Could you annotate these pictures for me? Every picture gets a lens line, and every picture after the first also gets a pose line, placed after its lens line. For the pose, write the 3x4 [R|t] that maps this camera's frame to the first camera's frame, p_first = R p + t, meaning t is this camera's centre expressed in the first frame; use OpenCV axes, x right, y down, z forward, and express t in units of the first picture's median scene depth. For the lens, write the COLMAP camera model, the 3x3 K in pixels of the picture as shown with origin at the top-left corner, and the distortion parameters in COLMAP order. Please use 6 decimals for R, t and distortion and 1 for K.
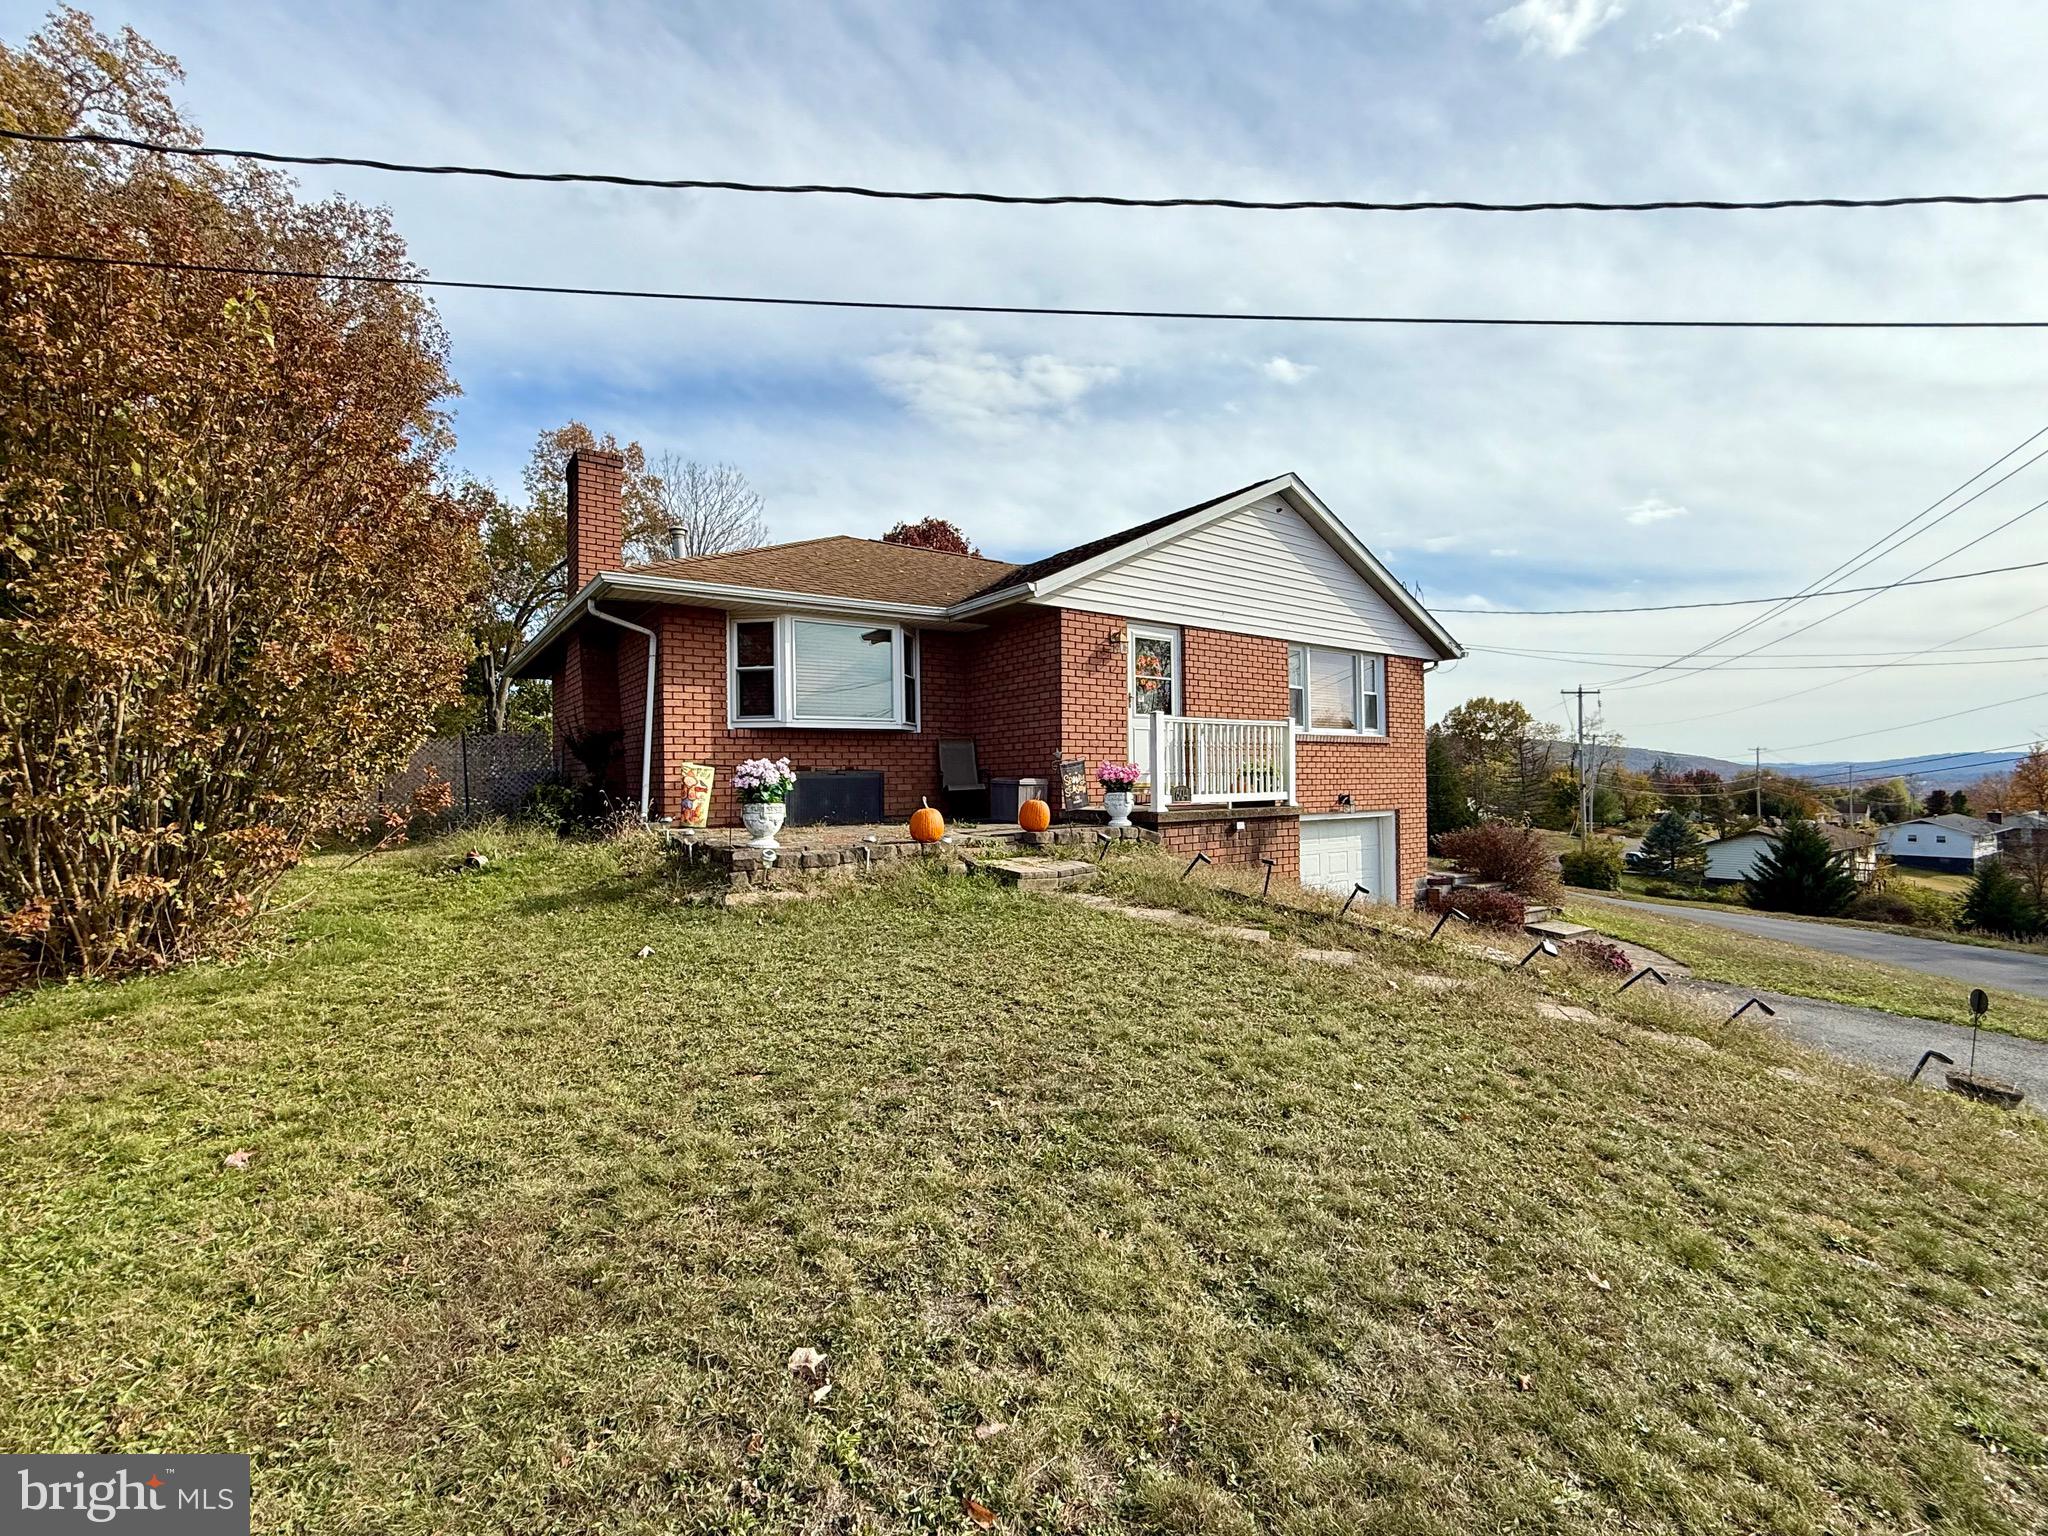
lens RADIAL K [[896.5, 0, 1024.0], [0, 896.5, 768.0], [0, 0, 1]] dist [-0.001250, -0.000066]
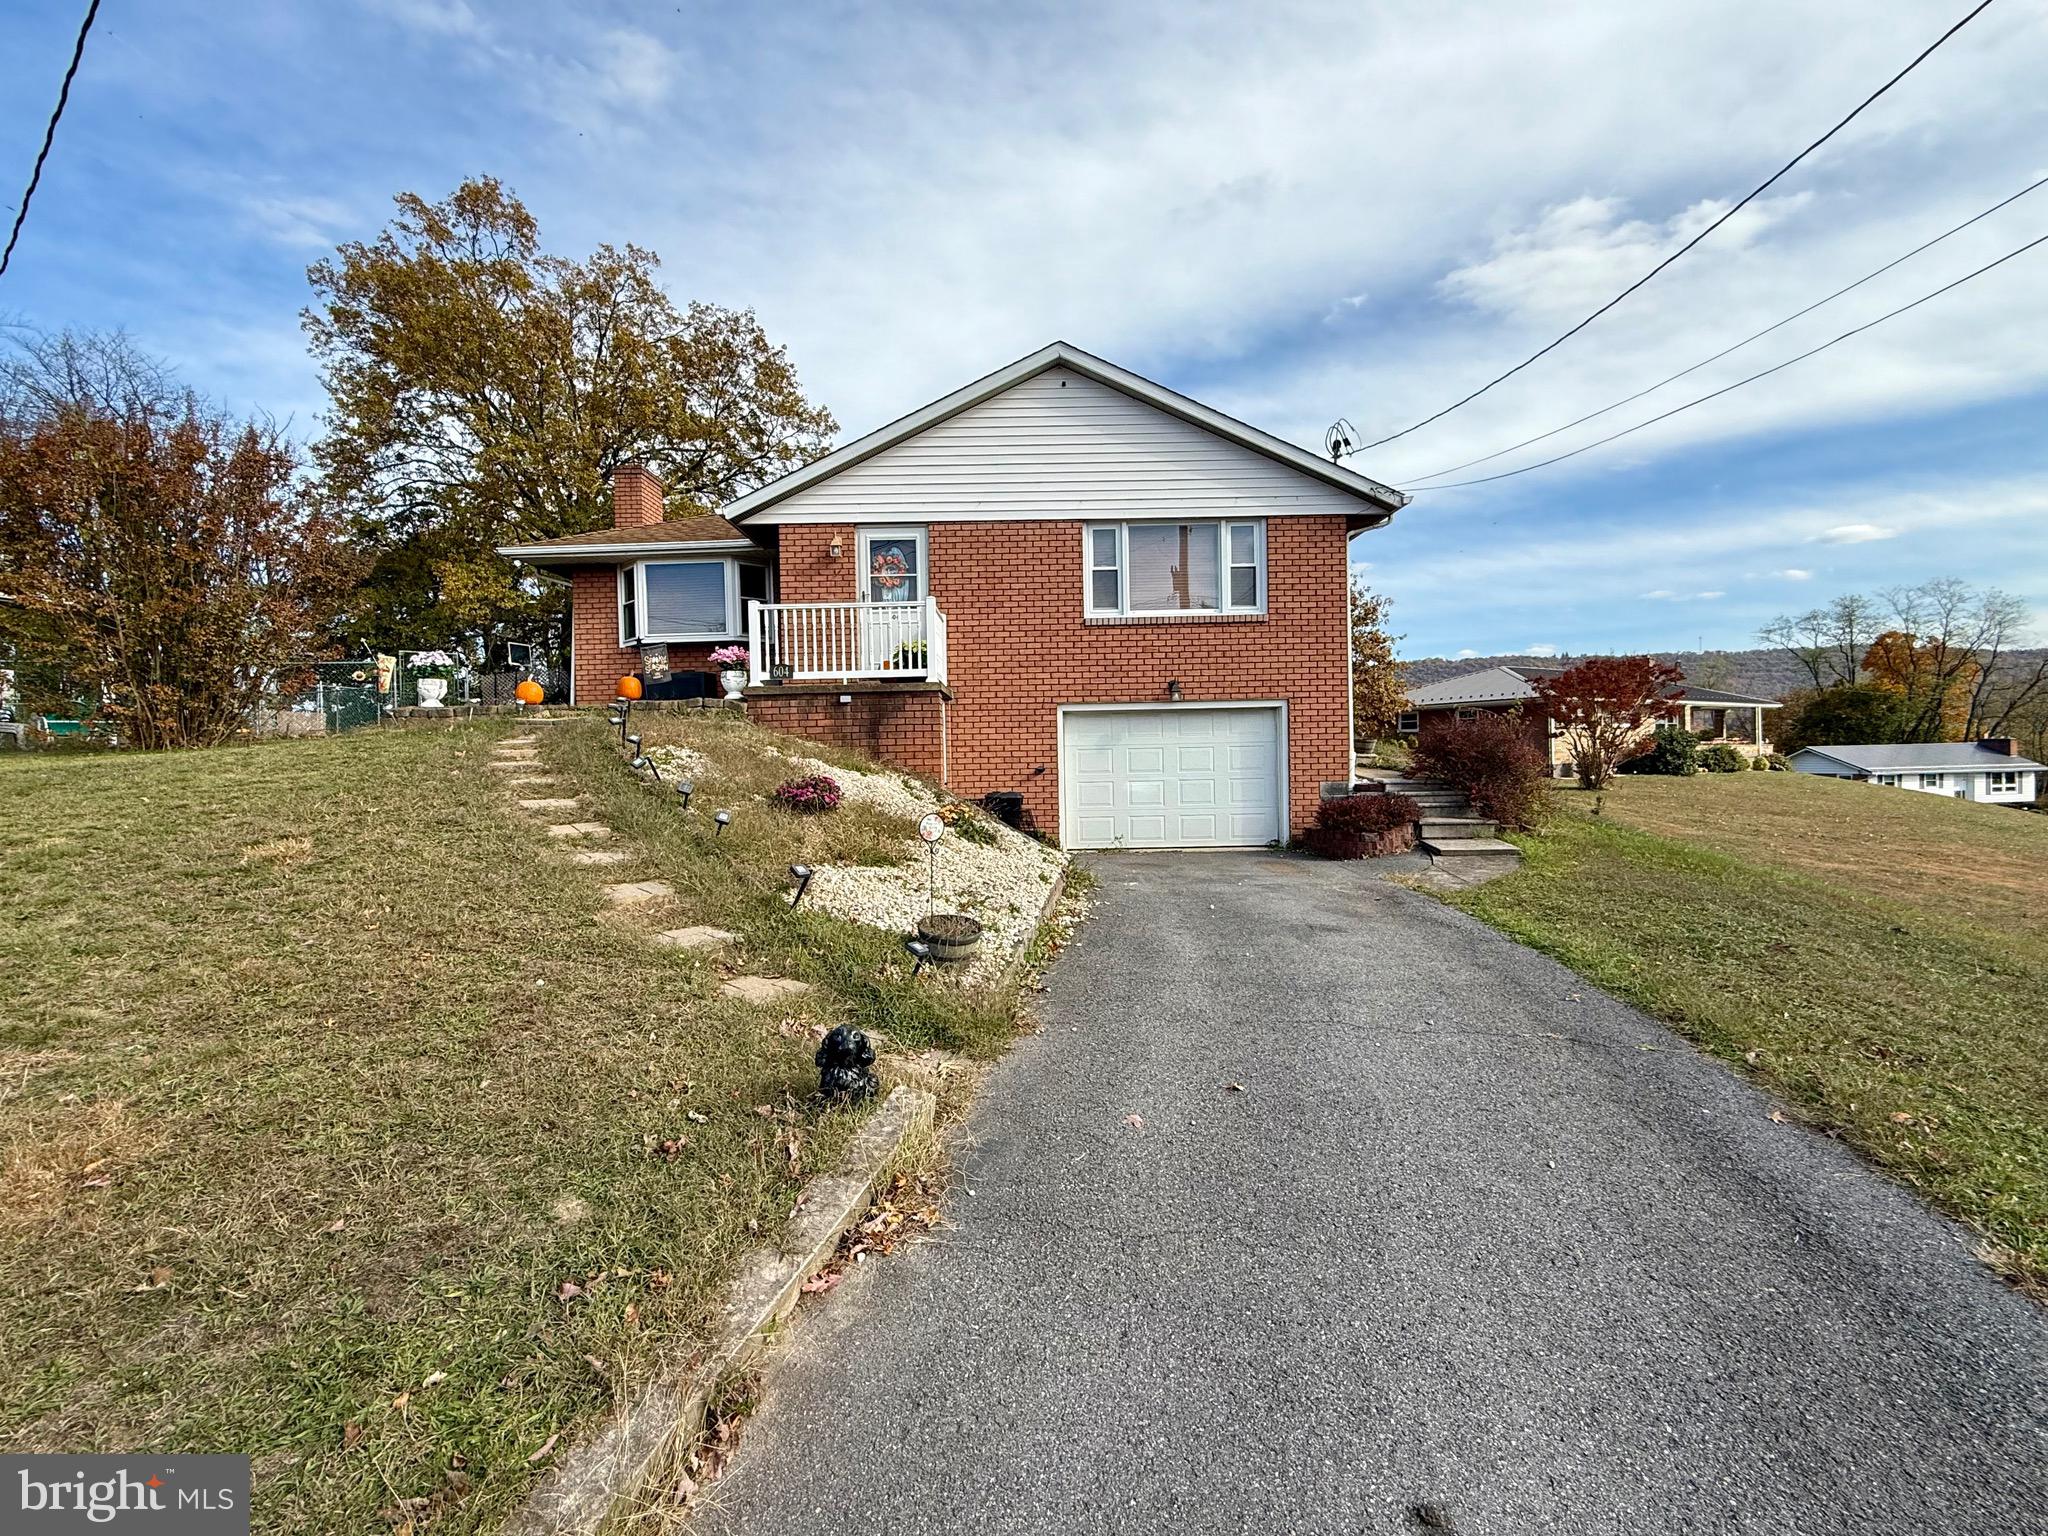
lens RADIAL K [[896.5, 0, 1024.0], [0, 896.5, 768.0], [0, 0, 1]] dist [-0.001250, -0.000066]
pose [[0.801913, 0.004357, -0.597424, 0.949811], [0.018953, 0.999285, 0.032727, 0.103612], [0.597140, -0.037568, 0.801257, 0.220949]]
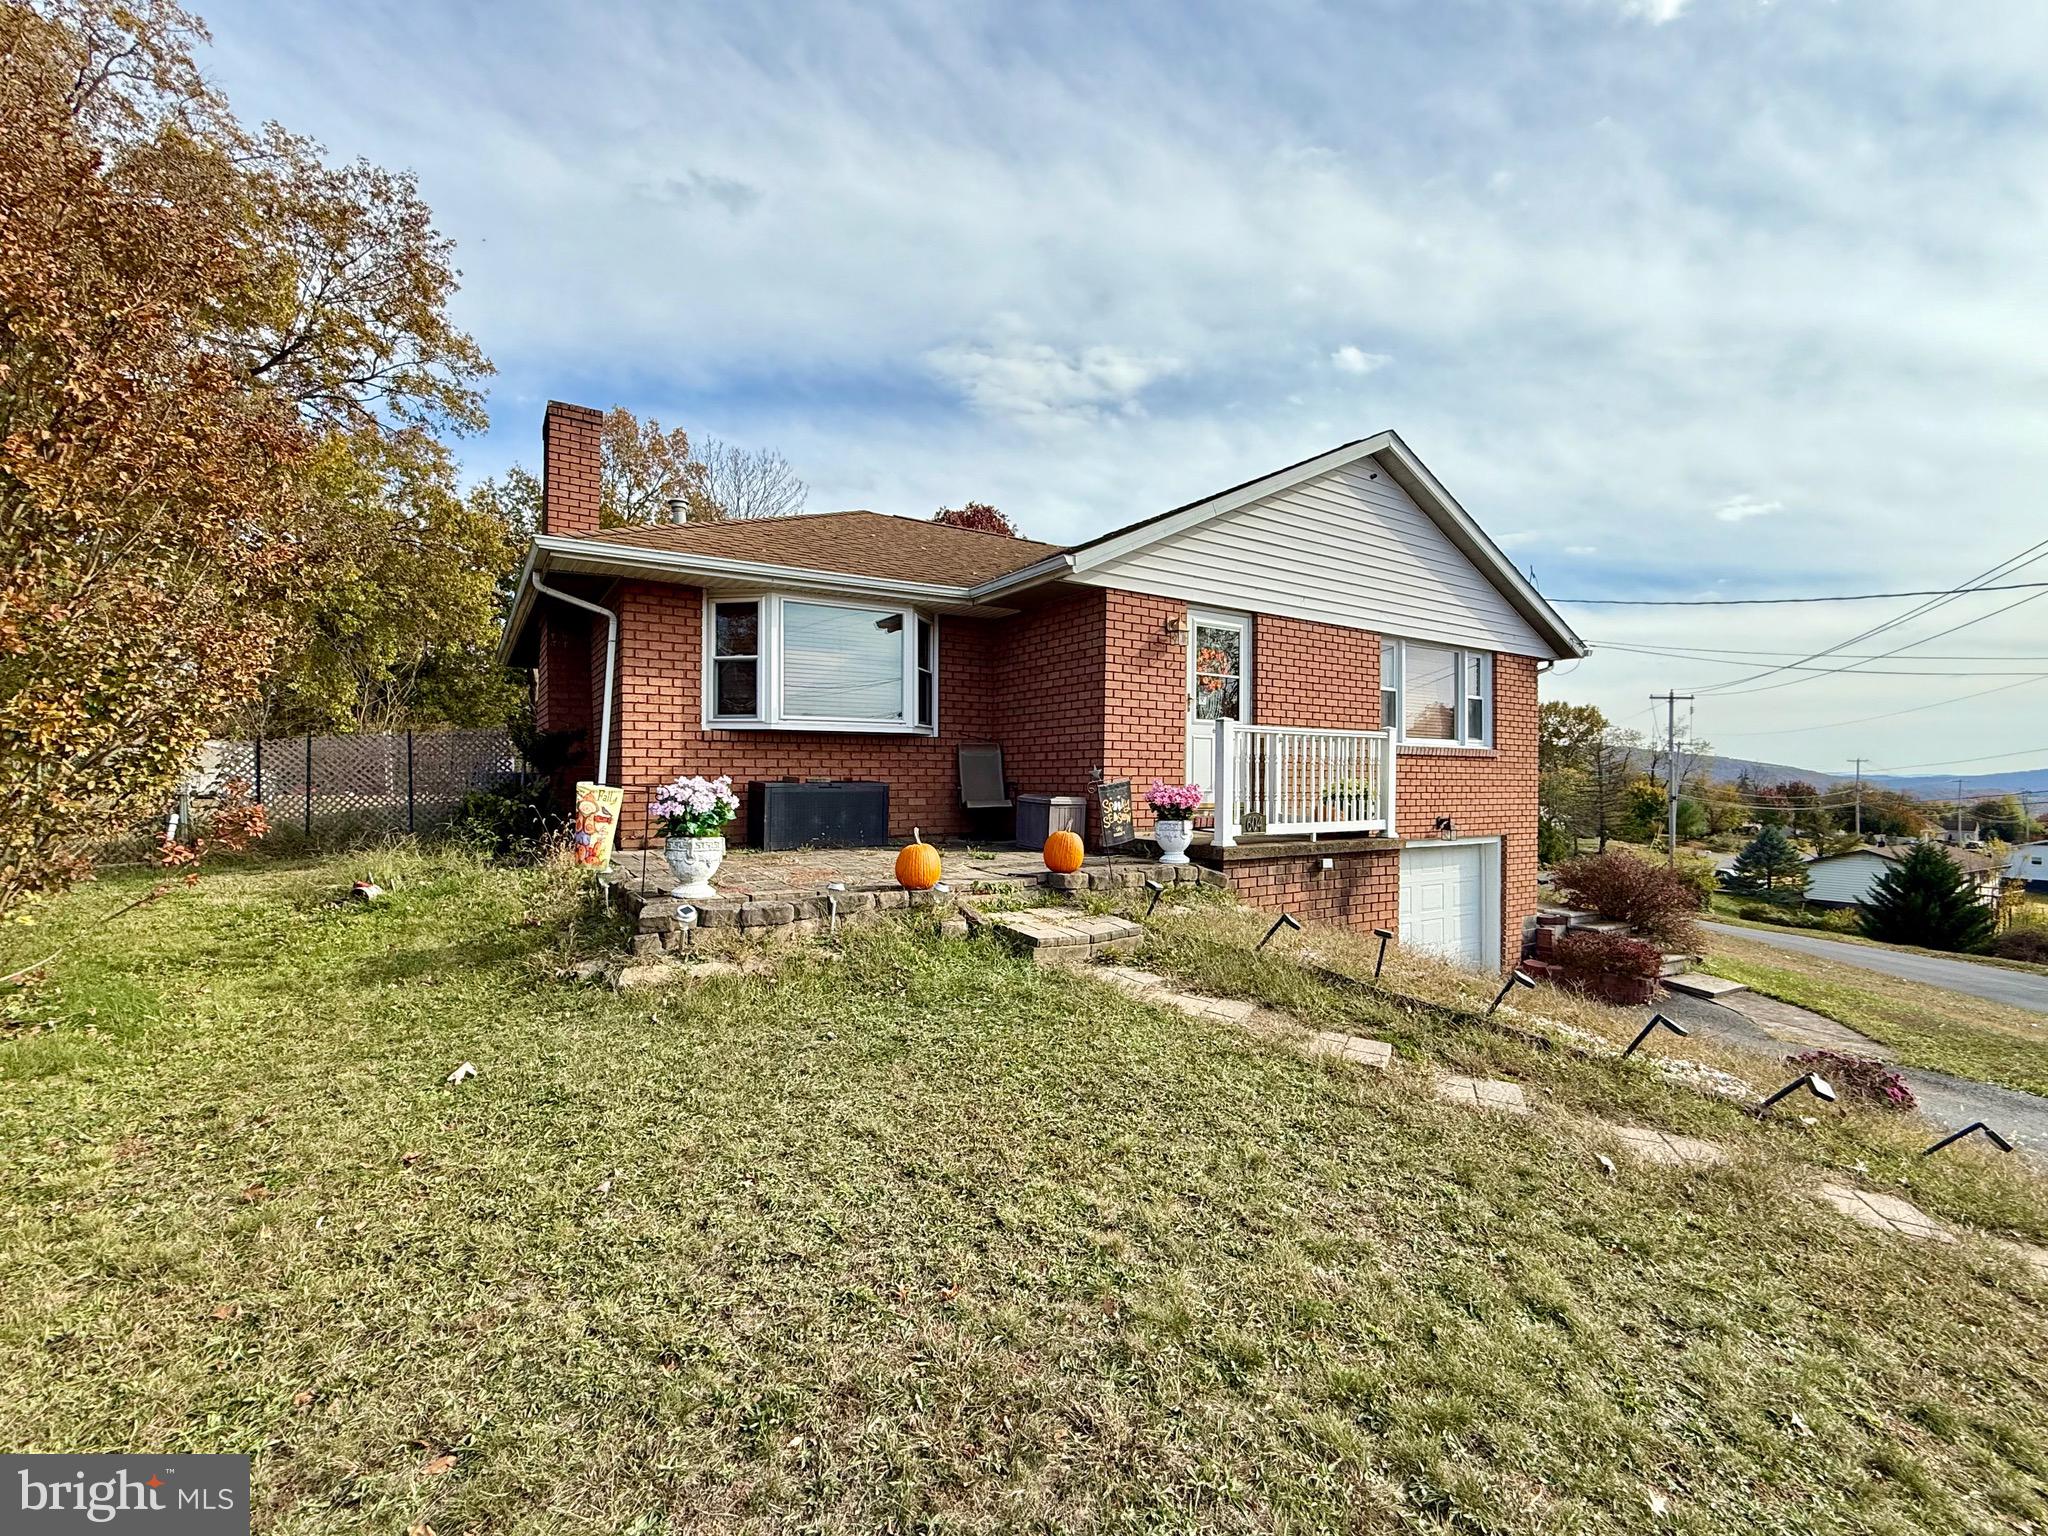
lens RADIAL K [[896.5, 0, 1024.0], [0, 896.5, 768.0], [0, 0, 1]] dist [-0.001250, -0.000066]
pose [[0.998189, 0.018888, -0.057111, 0.015329], [-0.018658, 0.999816, 0.004548, -0.016513], [0.057186, -0.003474, 0.998357, 0.171460]]
